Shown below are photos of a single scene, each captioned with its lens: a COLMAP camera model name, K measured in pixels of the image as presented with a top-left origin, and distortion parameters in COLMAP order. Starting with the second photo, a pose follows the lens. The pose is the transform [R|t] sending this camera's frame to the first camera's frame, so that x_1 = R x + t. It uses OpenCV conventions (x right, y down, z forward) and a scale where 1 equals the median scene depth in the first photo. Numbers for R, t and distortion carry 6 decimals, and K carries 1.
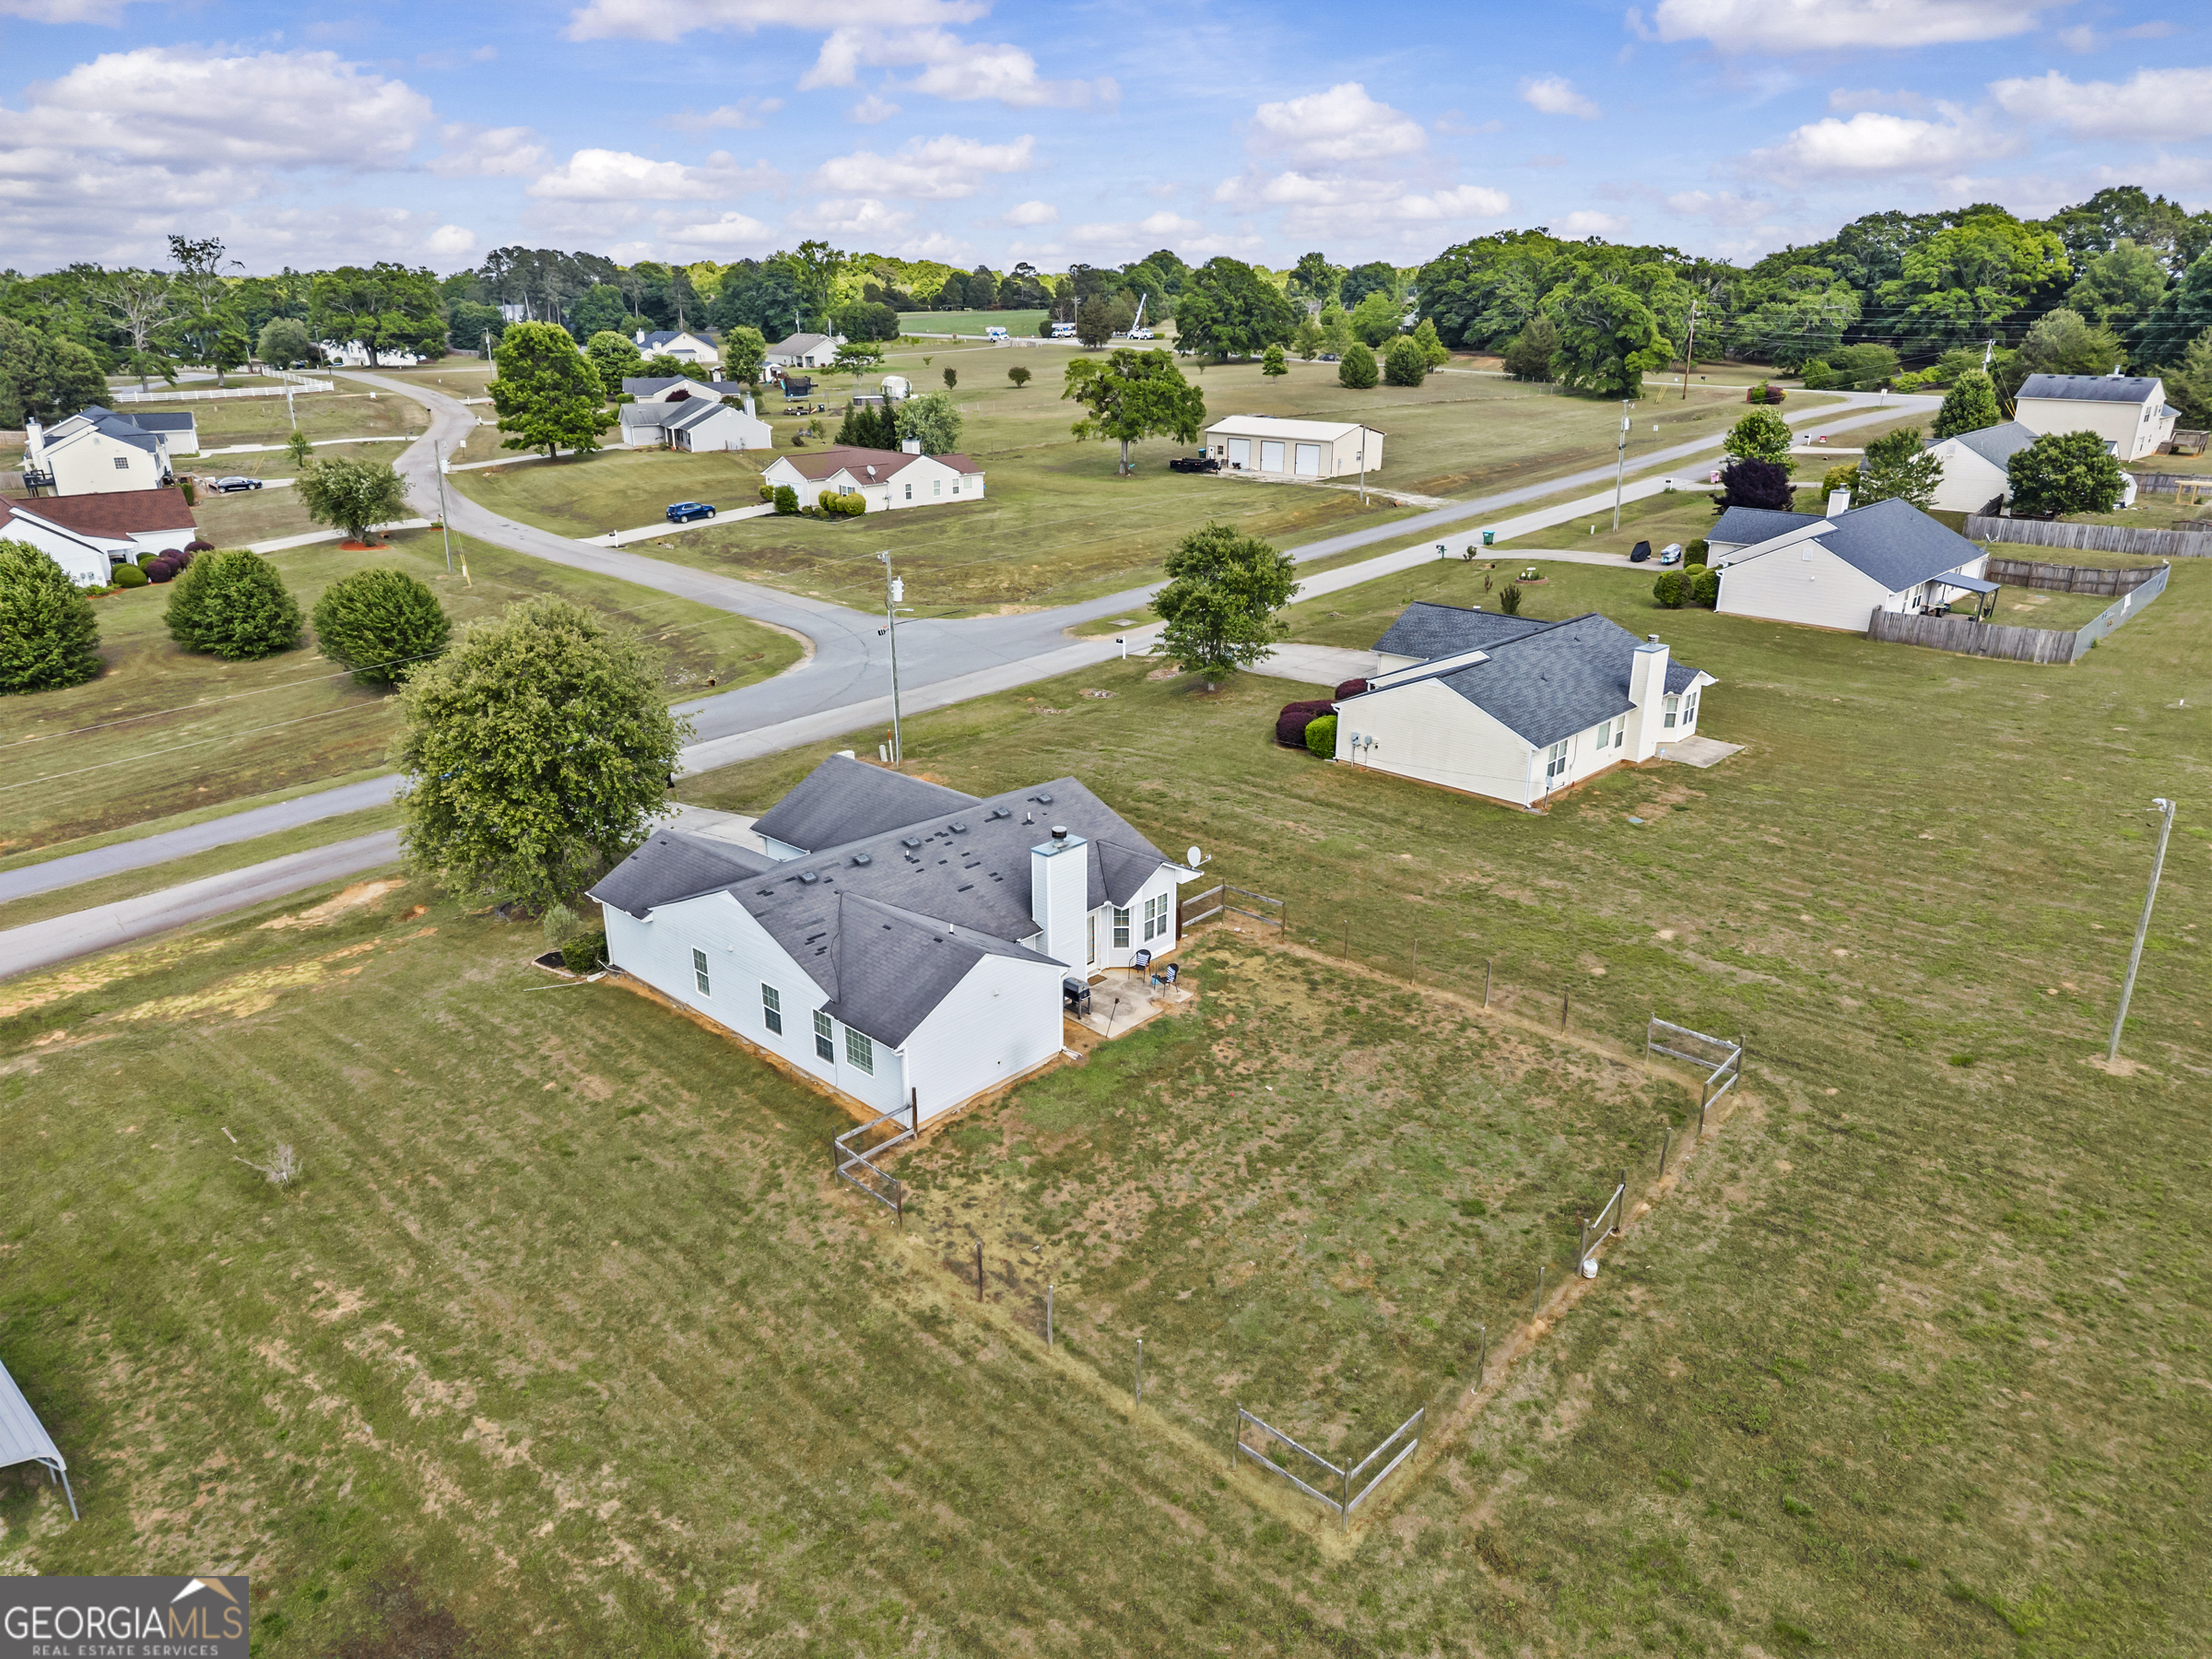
lens RADIAL K [[1476.9, 0, 1106.0], [0, 1476.9, 829.5], [0, 0, 1]] dist [0.027856, -0.027122]
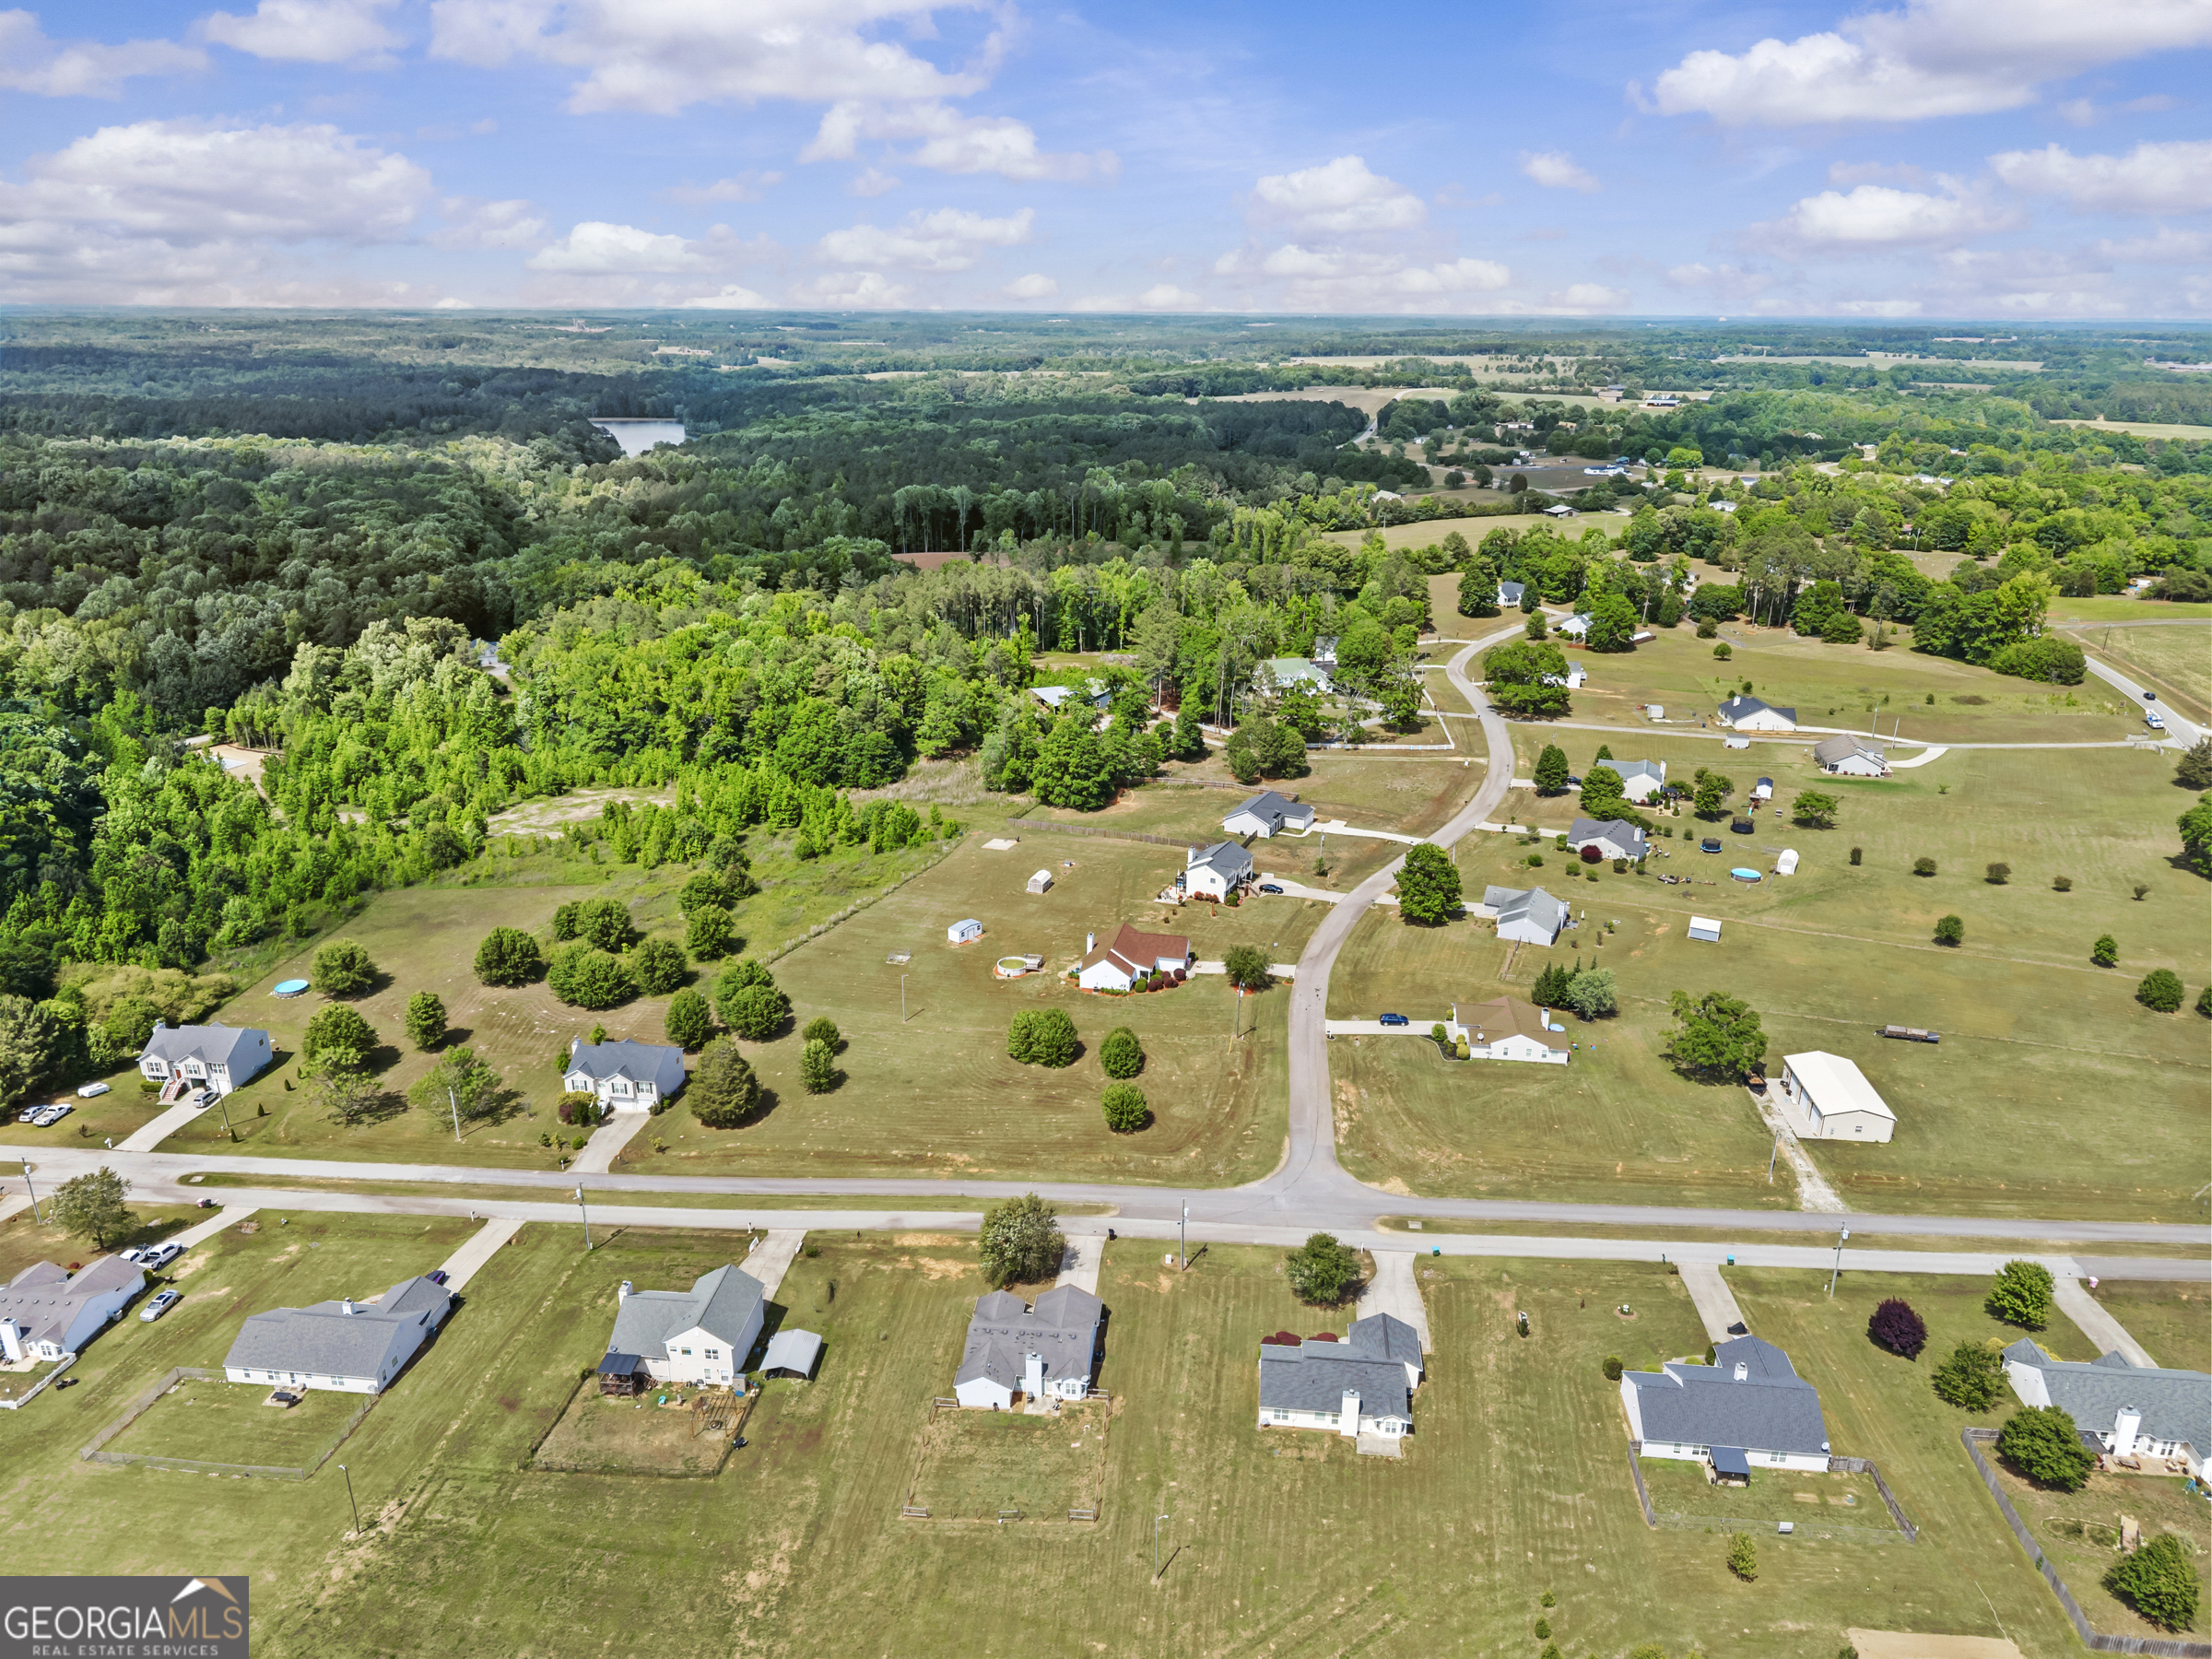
lens RADIAL K [[1476.9, 0, 1106.0], [0, 1476.9, 829.5], [0, 0, 1]] dist [0.027856, -0.027122]
pose [[0.604604, 0.266464, -0.750634, 2.342175], [-0.277765, 0.953760, 0.114843, -1.609726], [0.746526, 0.139065, 0.650661, -1.363373]]
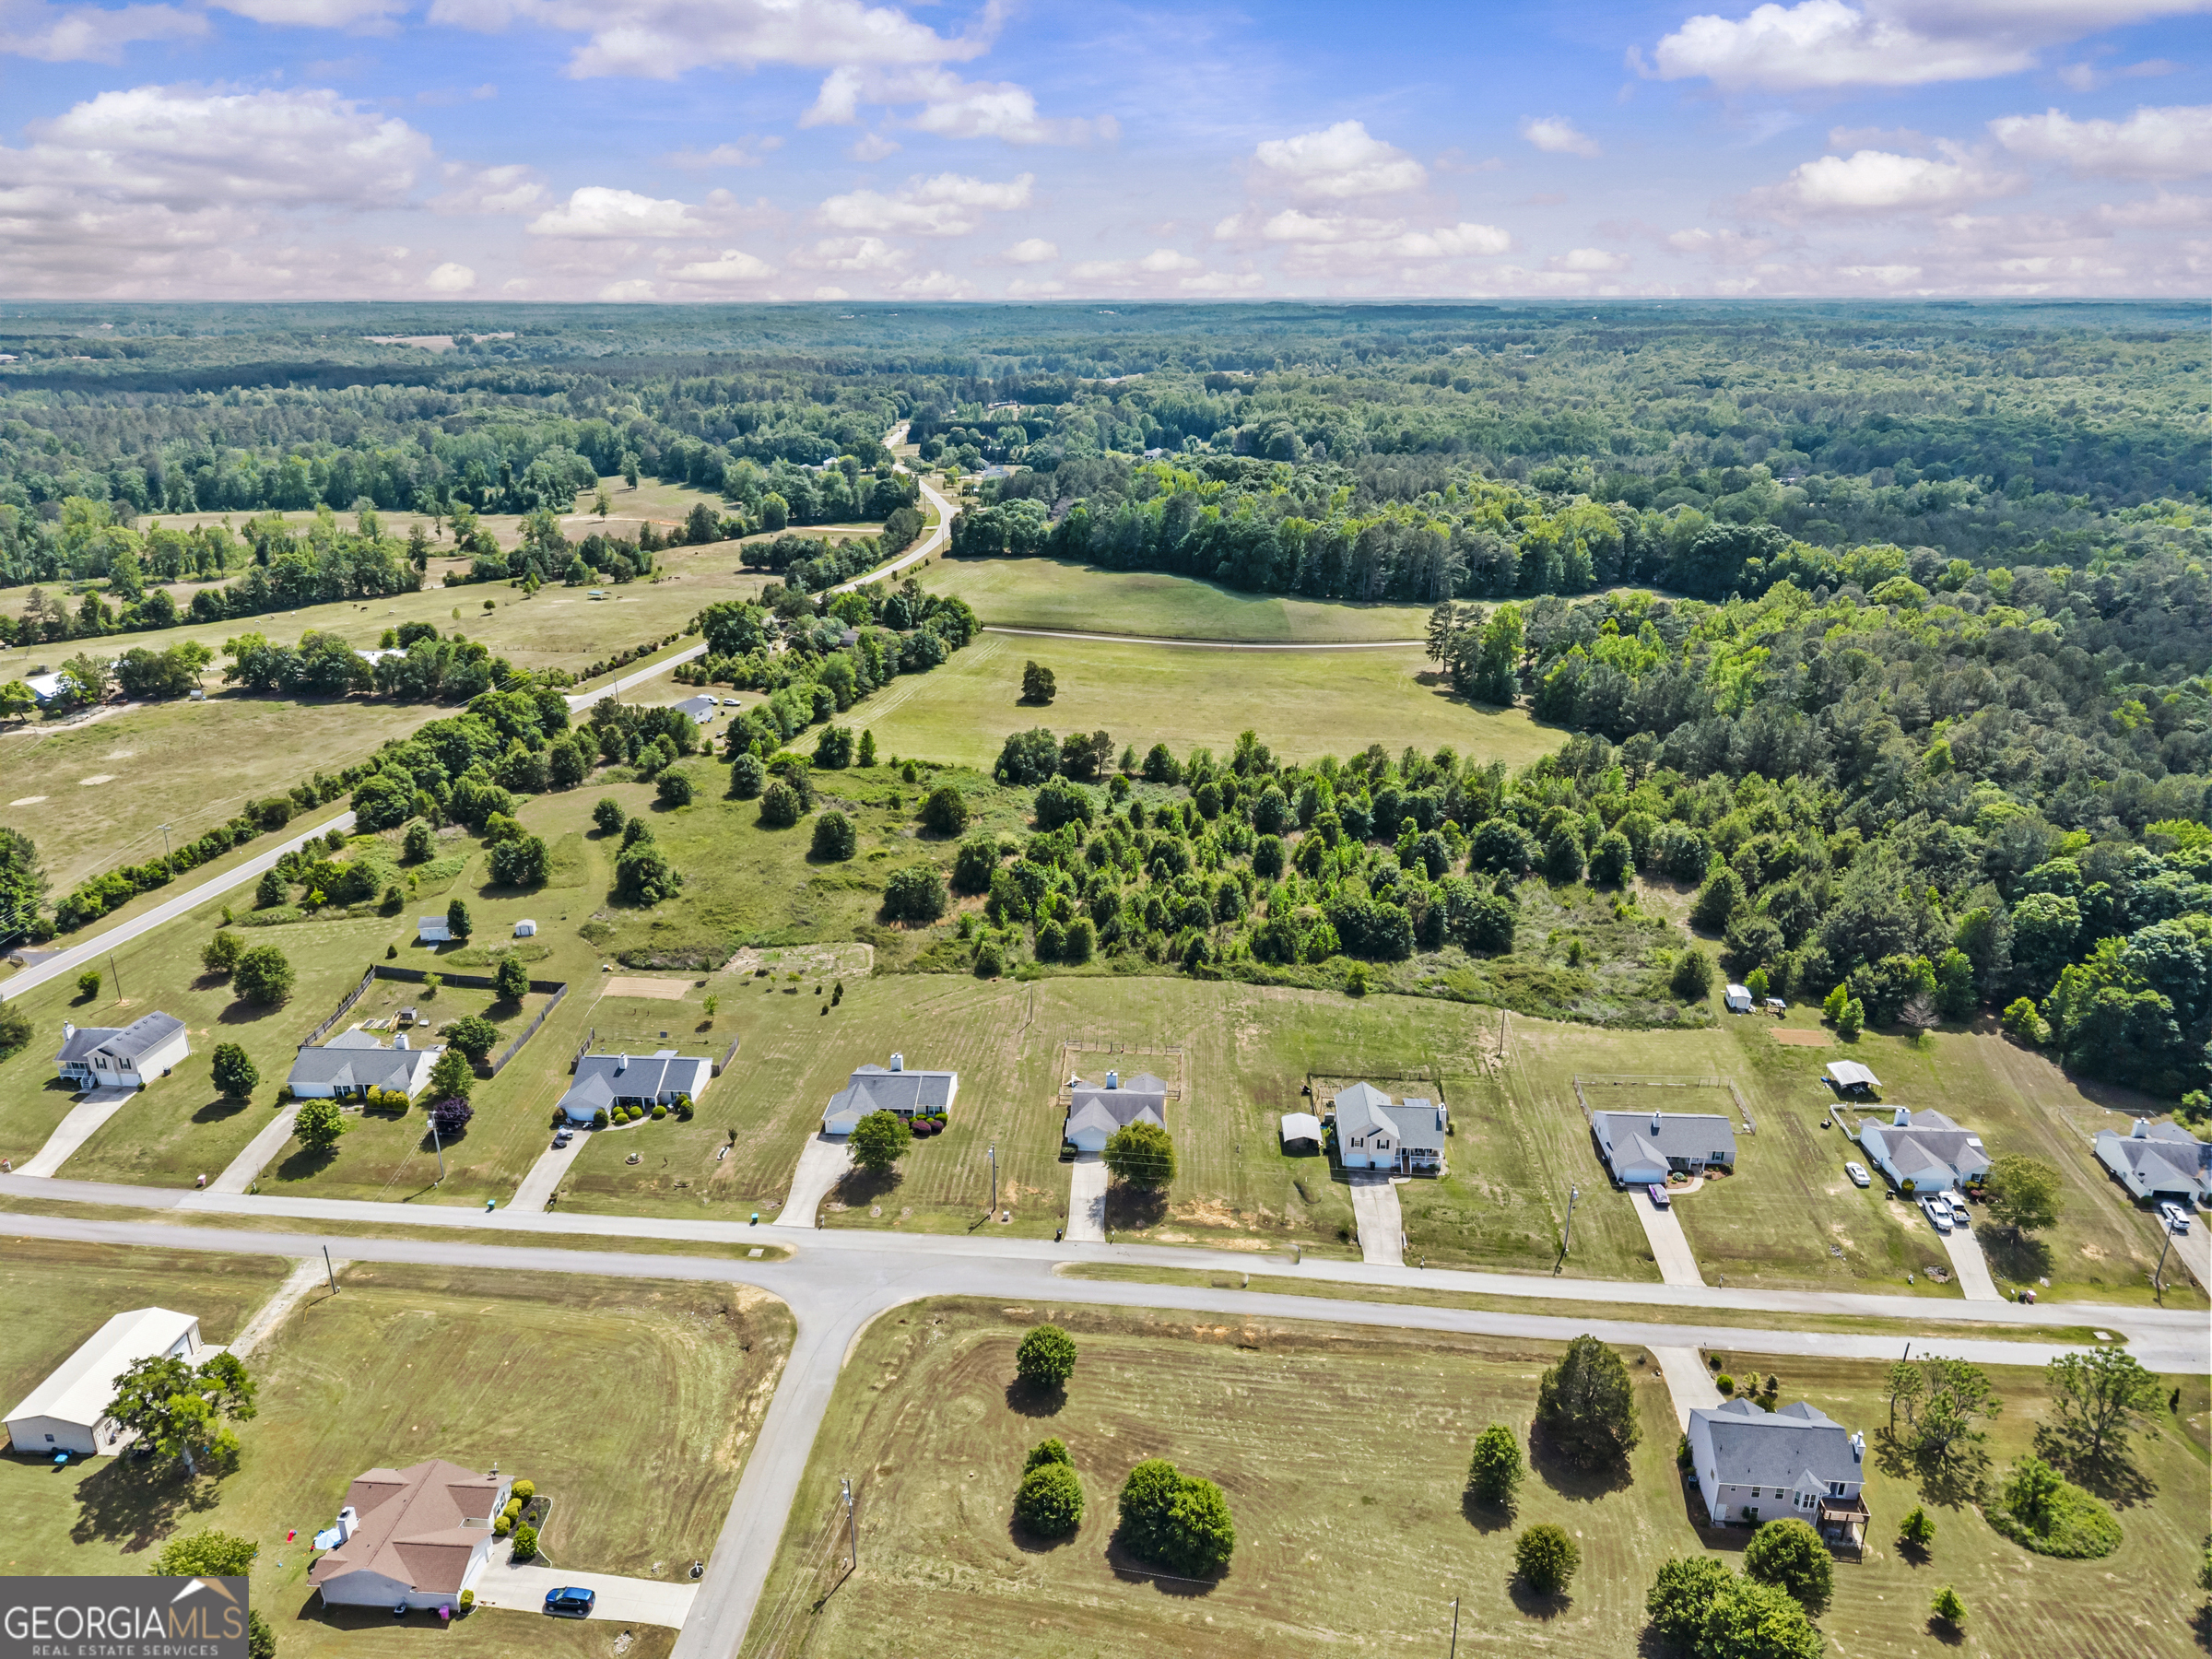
lens RADIAL K [[1476.9, 0, 1106.0], [0, 1476.9, 829.5], [0, 0, 1]] dist [0.027856, -0.027122]
pose [[-0.638035, -0.266657, 0.722361, -3.311968], [0.265965, 0.804065, 0.531735, -3.232380], [-0.722616, 0.531388, -0.442100, 2.669334]]
